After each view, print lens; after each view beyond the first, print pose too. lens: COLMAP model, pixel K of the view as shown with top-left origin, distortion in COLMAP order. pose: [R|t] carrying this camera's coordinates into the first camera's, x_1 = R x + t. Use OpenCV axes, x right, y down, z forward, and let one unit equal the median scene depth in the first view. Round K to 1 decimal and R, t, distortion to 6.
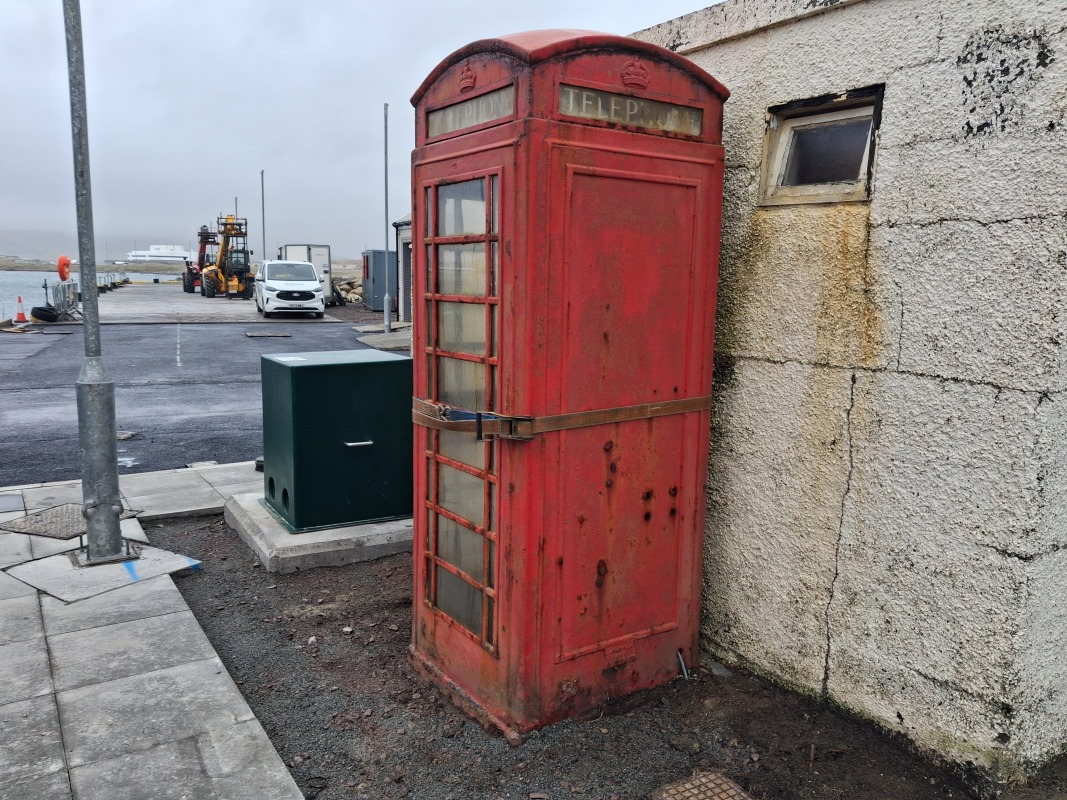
lens RADIAL K [[850.7, 0, 539.8], [0, 850.7, 405.2], [0, 0, 1]] dist [0.018403, -0.036991]
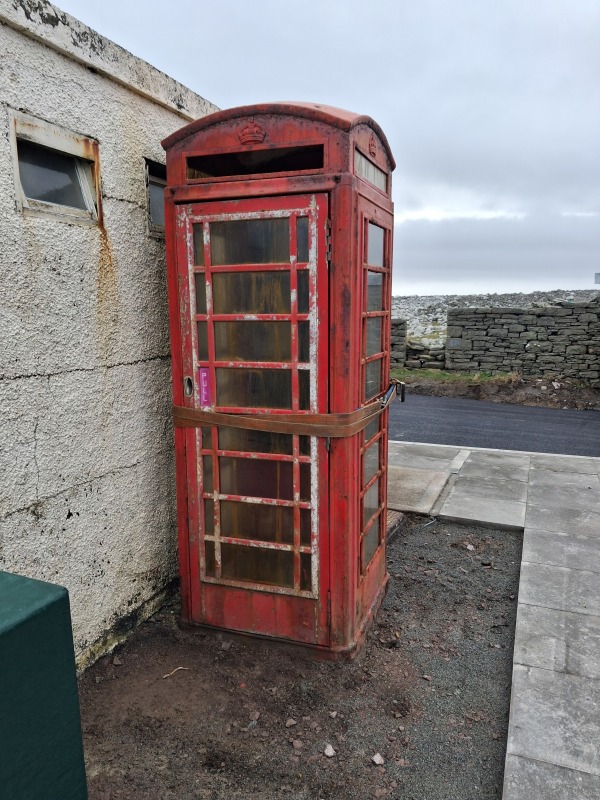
lens RADIAL K [[637.8, 0, 280.6], [0, 637.8, 409.3], [0, 0, 1]] dist [0.018403, -0.036991]
pose [[-0.581686, -0.155642, 0.798384, -0.817462], [0.112103, 0.956818, 0.268204, -0.267162], [-0.805652, 0.245511, -0.539120, 1.680347]]
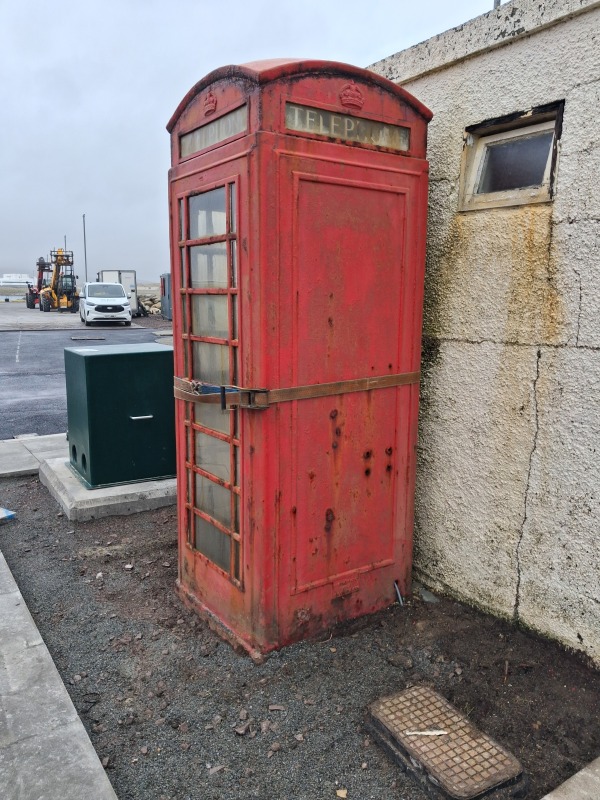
lens RADIAL K [[637.8, 0, 297.5], [0, 637.8, 402.9], [0, 0, 1]] dist [0.018403, -0.036991]
pose [[0.999921, -0.012588, 0.000190, 0.029285], [0.012582, 0.999727, 0.019680, 0.014392], [-0.000437, -0.019676, 0.999806, 0.103683]]
